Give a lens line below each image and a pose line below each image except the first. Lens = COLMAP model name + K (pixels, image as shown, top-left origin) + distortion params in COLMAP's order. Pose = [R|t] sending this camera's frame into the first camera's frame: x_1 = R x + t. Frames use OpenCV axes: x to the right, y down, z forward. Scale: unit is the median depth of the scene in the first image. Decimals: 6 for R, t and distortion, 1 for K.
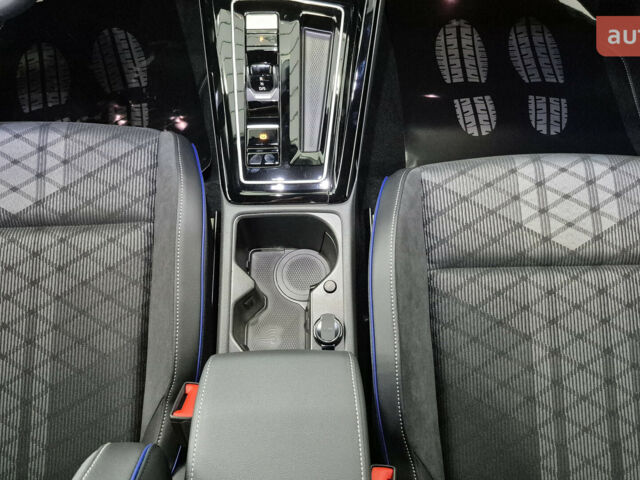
lens RADIAL K [[577.9, 0, 320.0], [0, 577.9, 240.0], [0, 0, 1]] dist [0.122624, -0.234045]
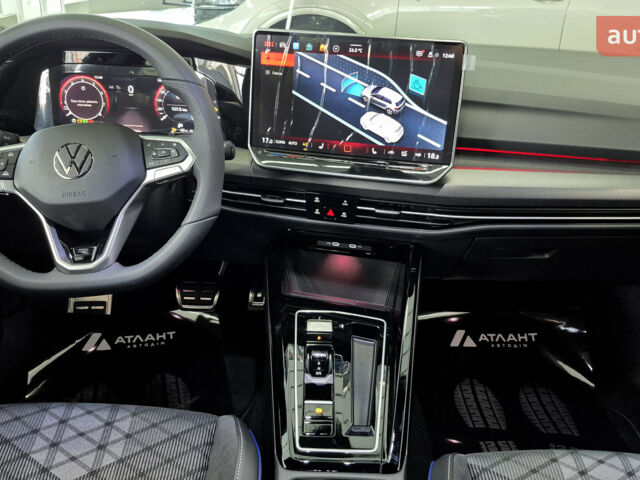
lens RADIAL K [[577.9, 0, 320.0], [0, 577.9, 240.0], [0, 0, 1]] dist [0.122624, -0.234045]
pose [[0.999117, 0.040907, -0.009544, -0.092275], [-0.037160, 0.754782, -0.654923, 0.282101], [-0.019587, 0.654700, 0.755635, -0.040718]]
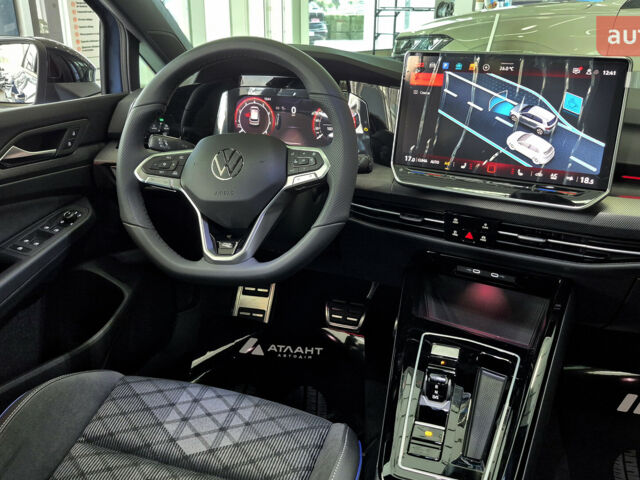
lens RADIAL K [[577.9, 0, 320.0], [0, 577.9, 240.0], [0, 0, 1]] dist [0.122624, -0.234045]
pose [[0.936453, 0.123282, -0.328415, 0.021940], [-0.319687, 0.685342, -0.654299, 0.315954], [0.144414, 0.717710, 0.681202, 0.000741]]
